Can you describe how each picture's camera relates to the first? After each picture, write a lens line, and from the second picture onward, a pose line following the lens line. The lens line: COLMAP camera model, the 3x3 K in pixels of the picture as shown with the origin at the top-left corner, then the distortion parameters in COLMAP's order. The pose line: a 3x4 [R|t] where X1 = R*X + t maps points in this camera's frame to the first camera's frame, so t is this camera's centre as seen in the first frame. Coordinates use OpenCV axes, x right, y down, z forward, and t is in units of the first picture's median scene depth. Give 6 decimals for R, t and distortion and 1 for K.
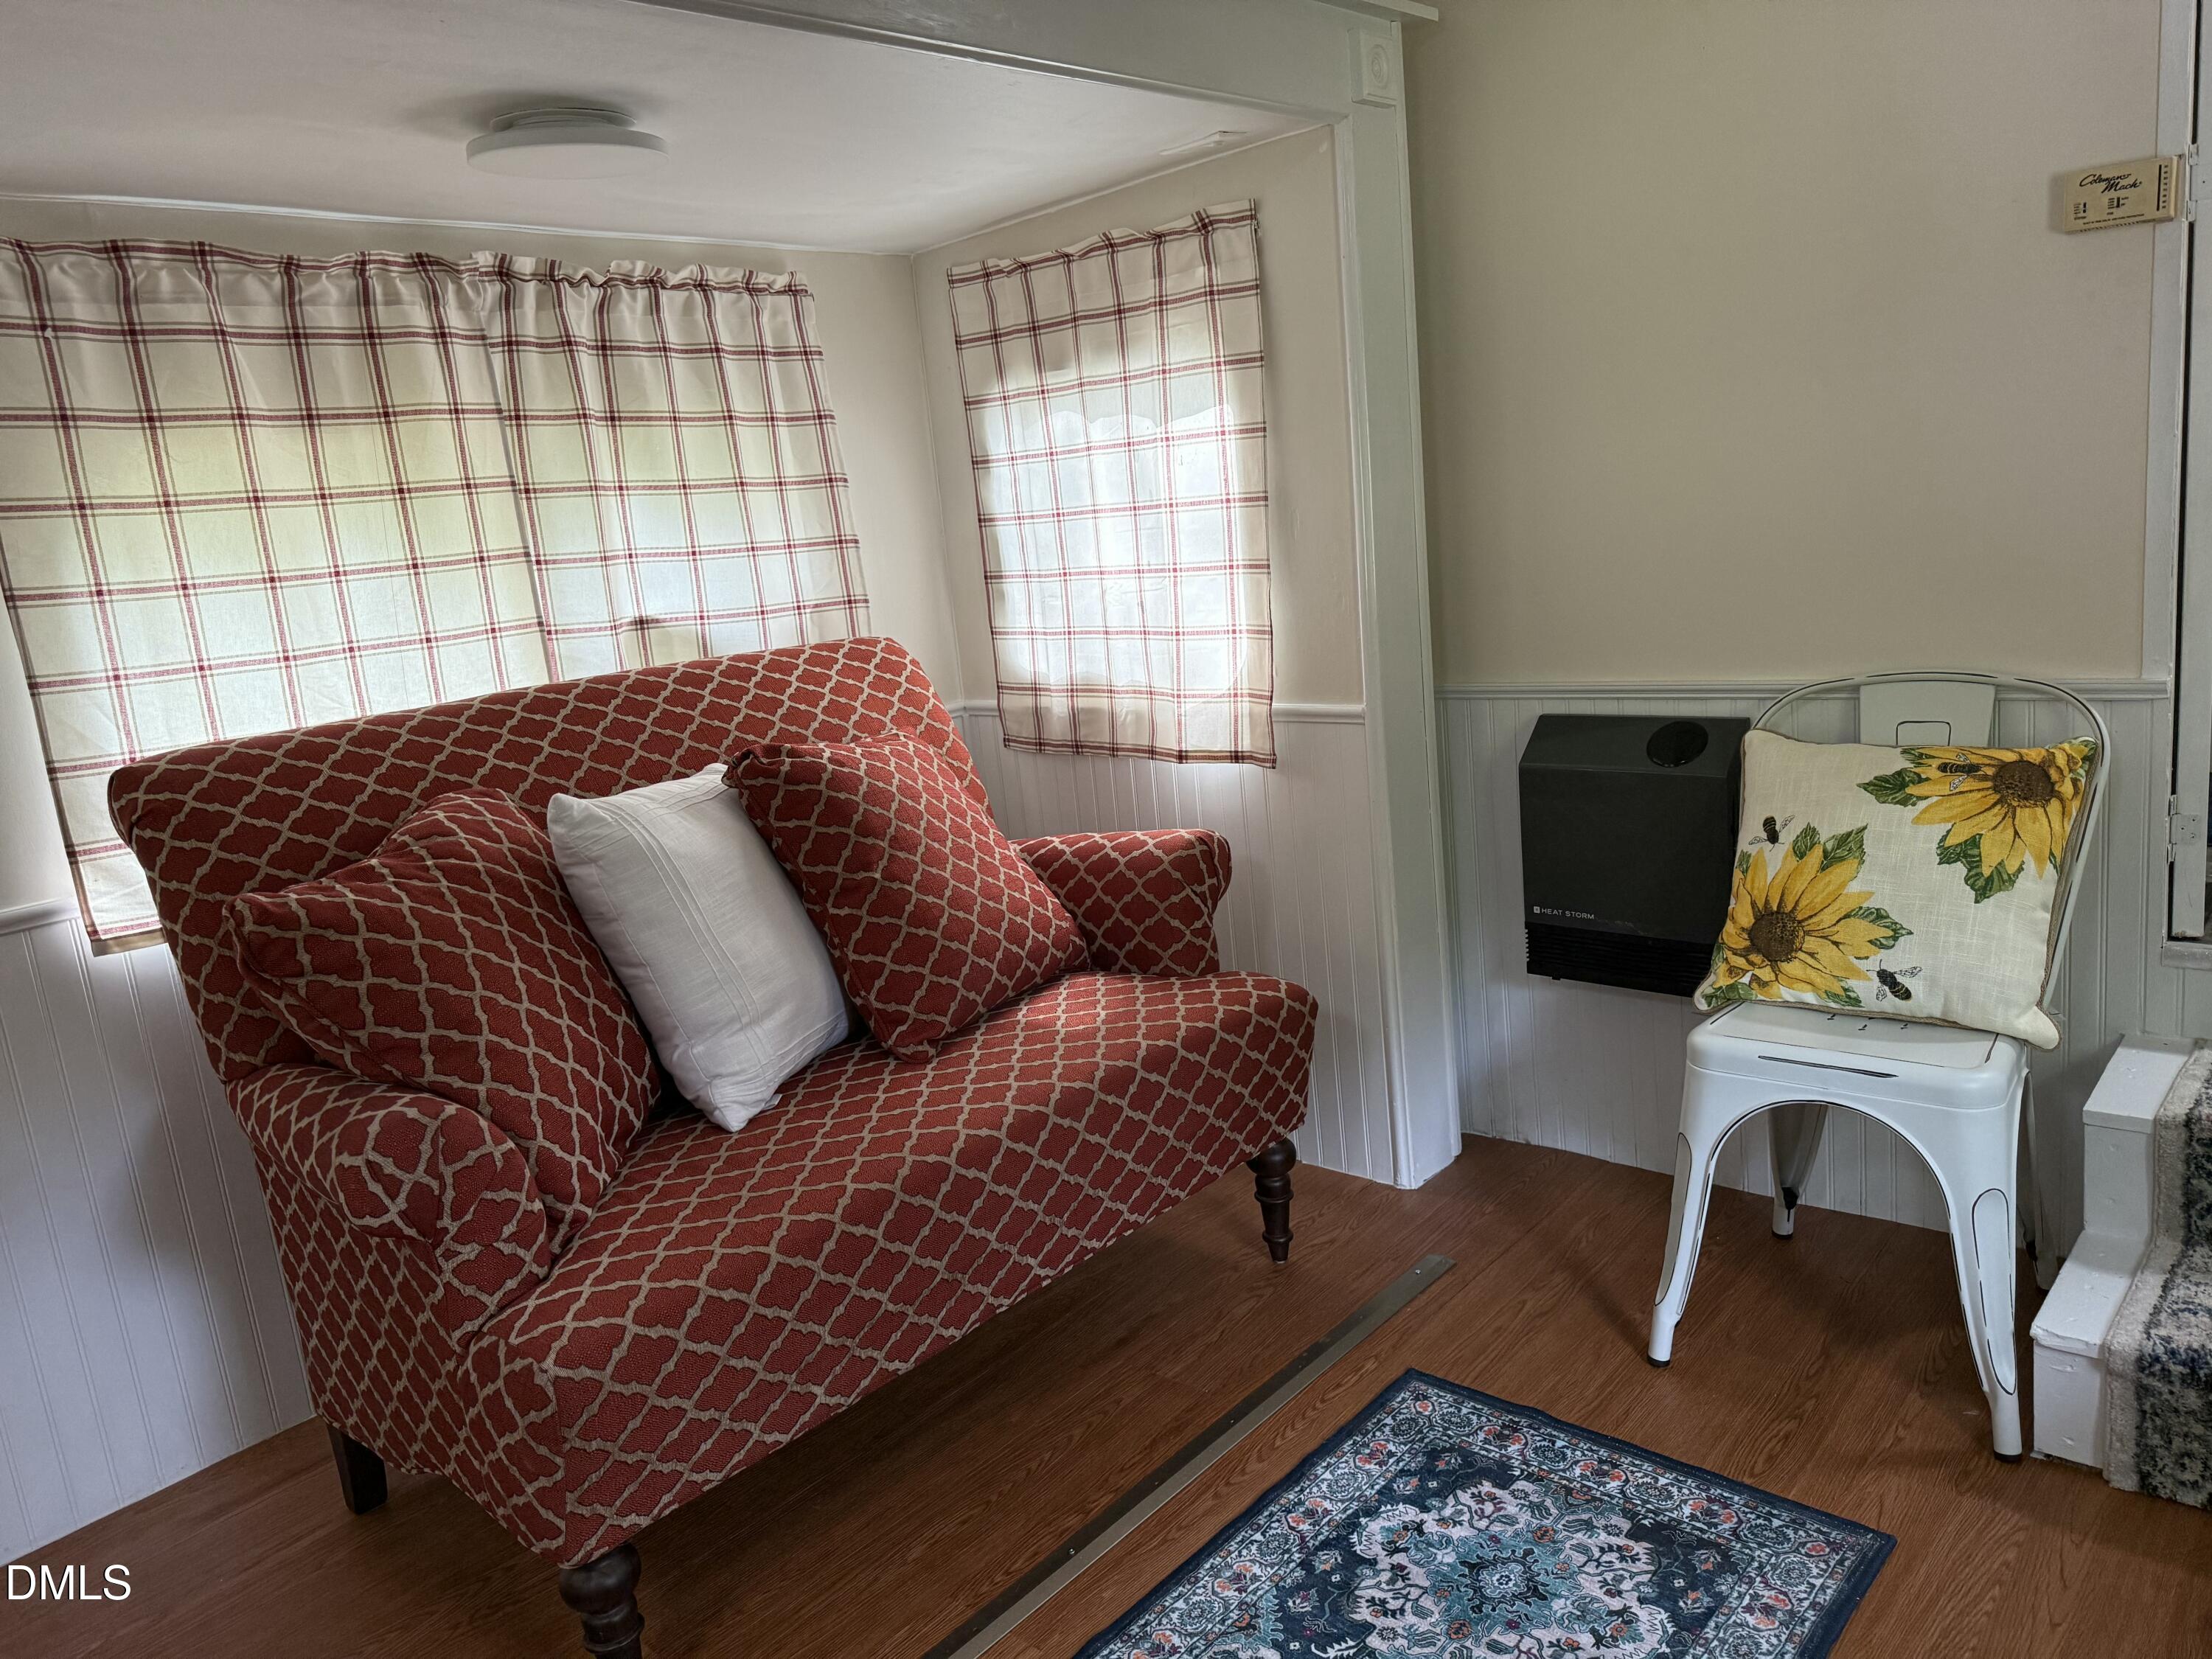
lens RADIAL K [[1566.9, 0, 1110.5], [0, 1566.9, 831.0], [0, 0, 1]] dist [0.007330, -0.004430]
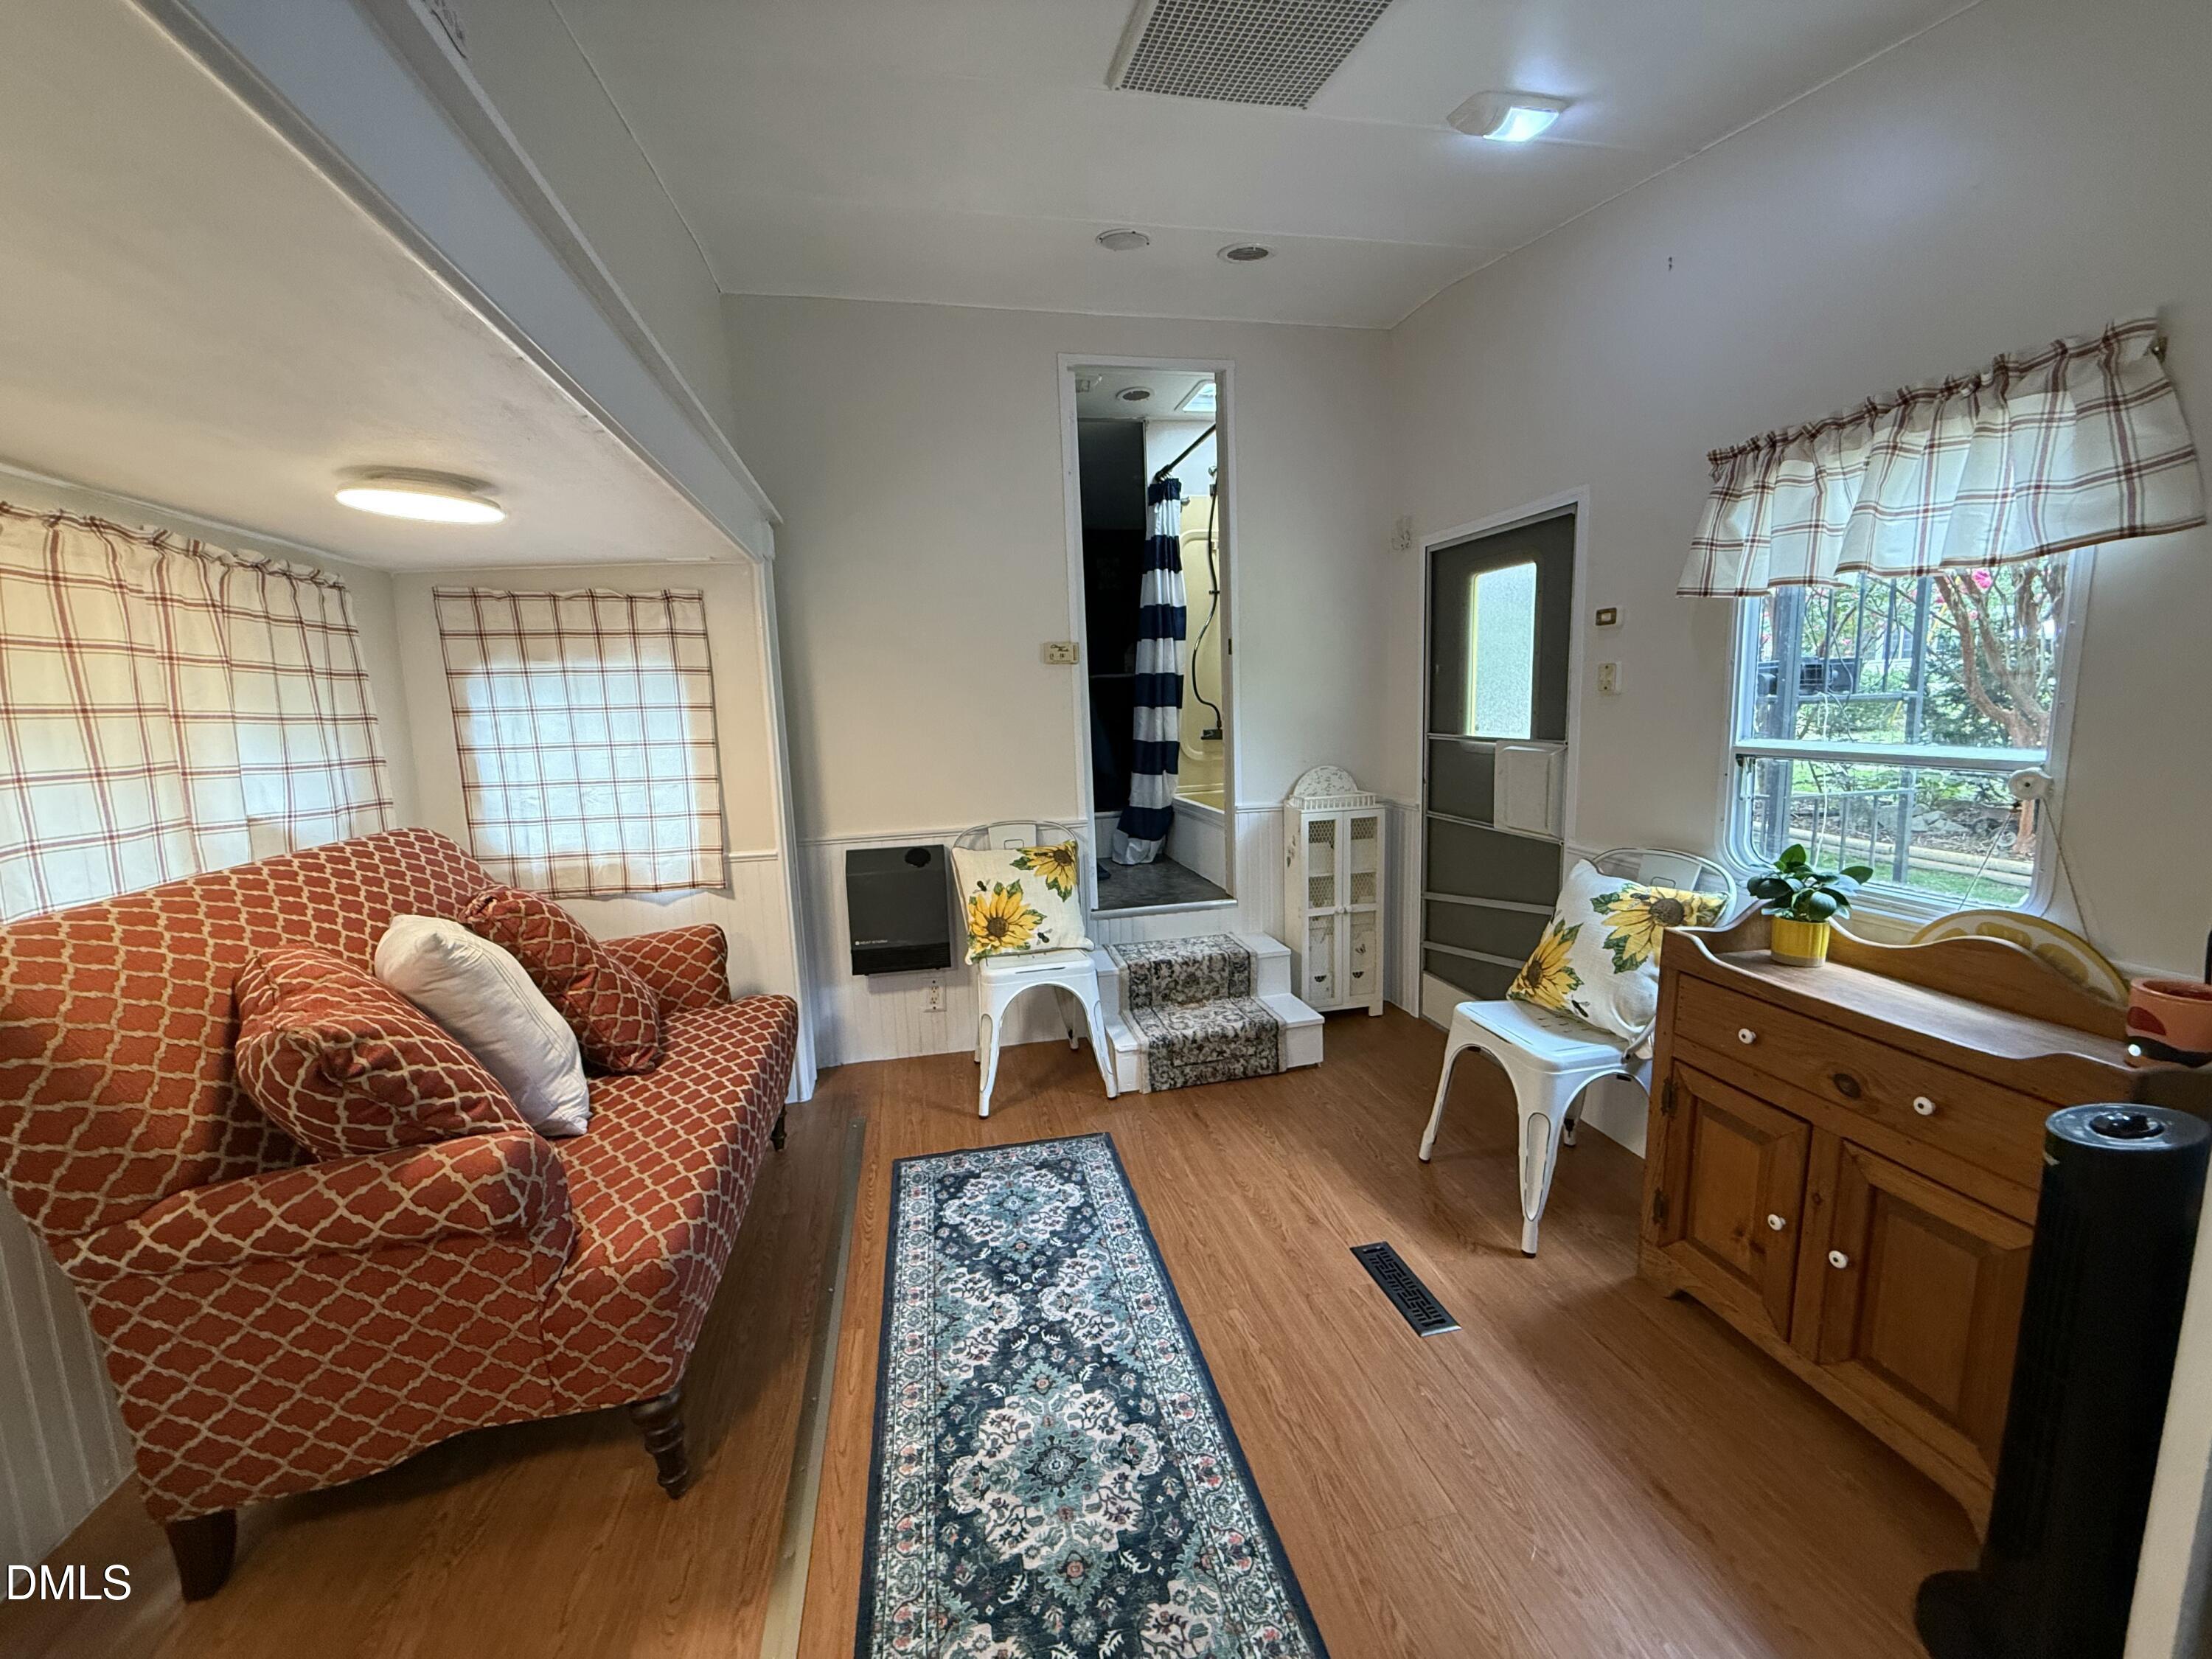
lens RADIAL K [[878.4, 0, 1104.8], [0, 878.4, 829.3], [0, 0, 1]] dist [-0.001853, 0.000549]
pose [[0.590340, -0.040217, 0.806152, -0.599297], [0.140781, 0.988579, -0.053775, 0.012939], [-0.794782, 0.145236, 0.589260, 0.031992]]
